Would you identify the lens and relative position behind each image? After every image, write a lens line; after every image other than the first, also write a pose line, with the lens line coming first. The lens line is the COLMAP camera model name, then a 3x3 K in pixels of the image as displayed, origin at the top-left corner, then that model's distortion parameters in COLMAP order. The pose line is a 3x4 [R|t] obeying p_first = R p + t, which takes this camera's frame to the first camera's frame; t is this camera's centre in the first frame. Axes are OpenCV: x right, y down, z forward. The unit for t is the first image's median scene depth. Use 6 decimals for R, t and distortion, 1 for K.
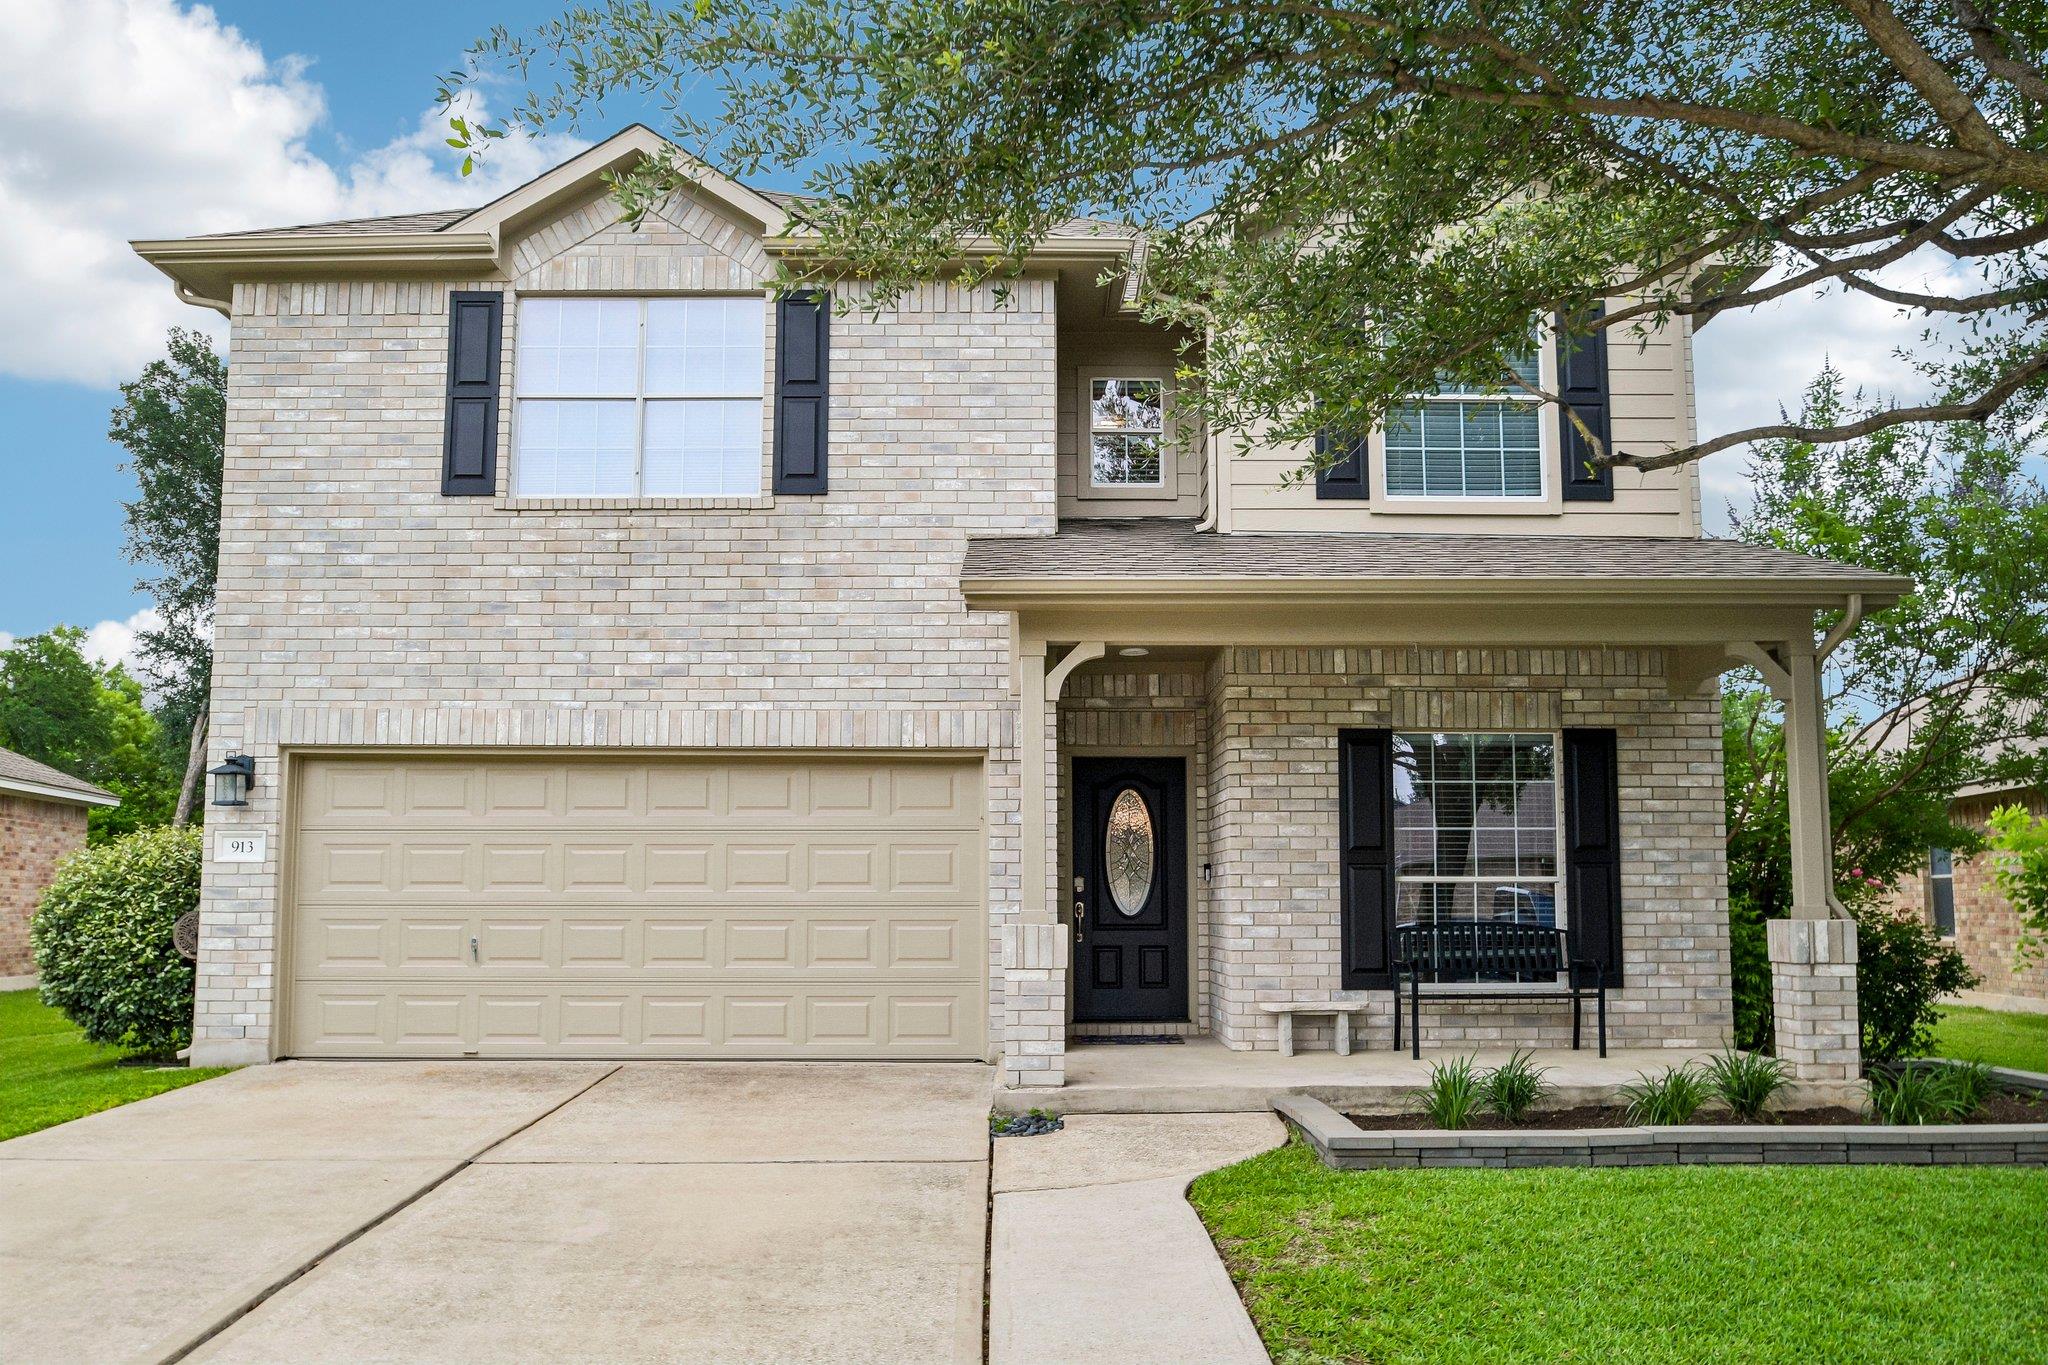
lens RADIAL K [[1664.4, 0, 1024.0], [0, 1664.4, 689.9], [0, 0, 1]] dist [-0.055814, 0.001964]
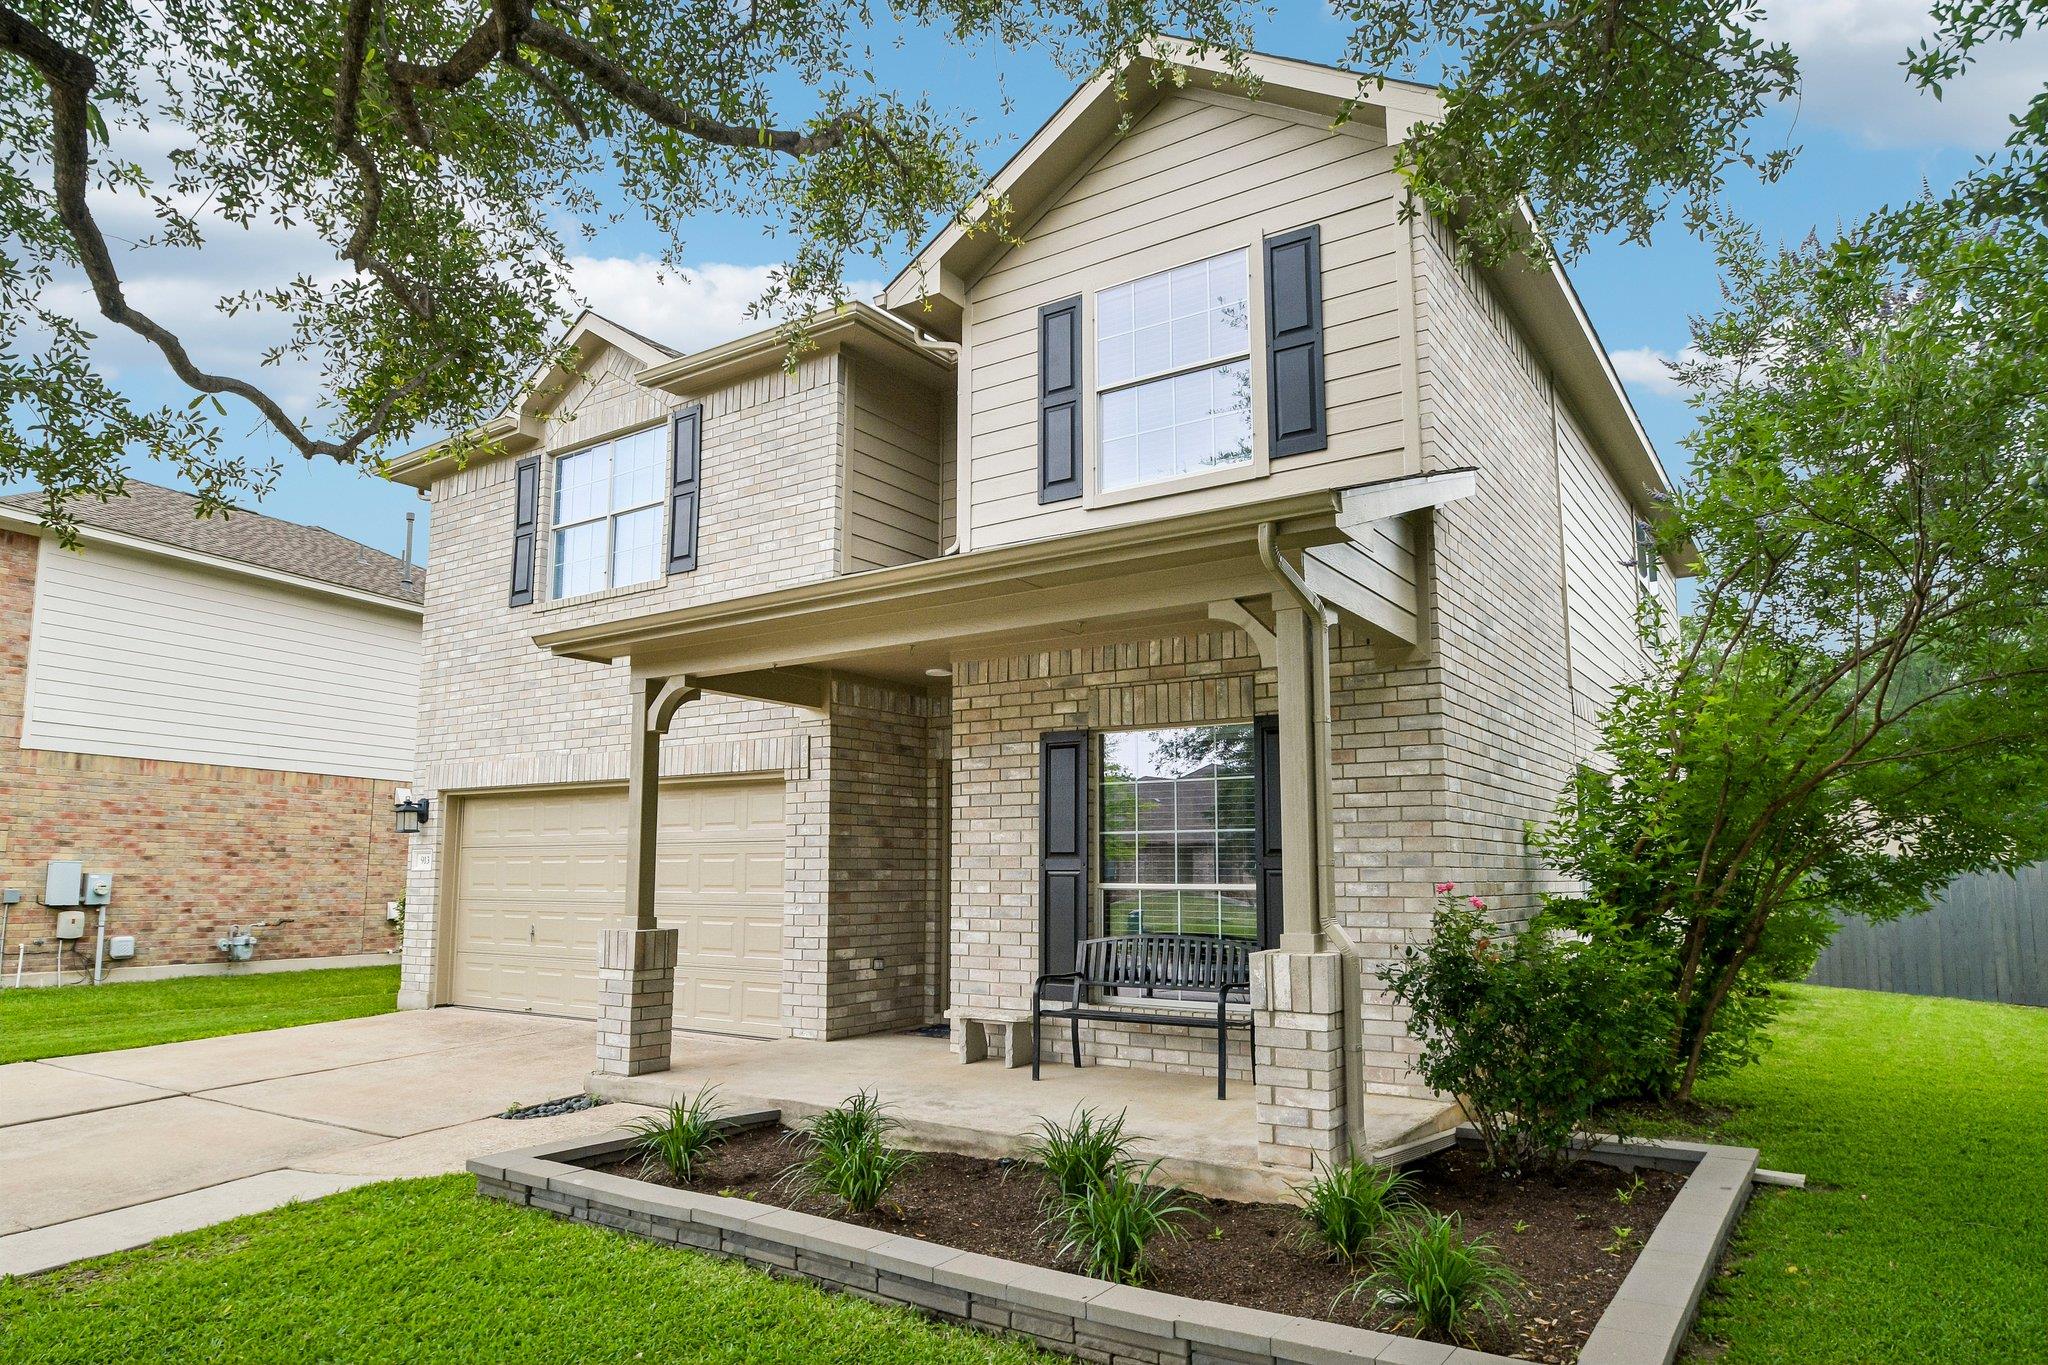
lens RADIAL K [[1249.2, 0, 1023.9], [0, 1249.2, 694.8], [0, 0, 1]] dist [-0.038841, -0.001807]
pose [[0.821087, -0.081917, -0.564895, 0.603006], [0.073206, 0.996588, -0.038112, 0.028287], [0.566090, -0.010060, 0.824282, 0.381585]]
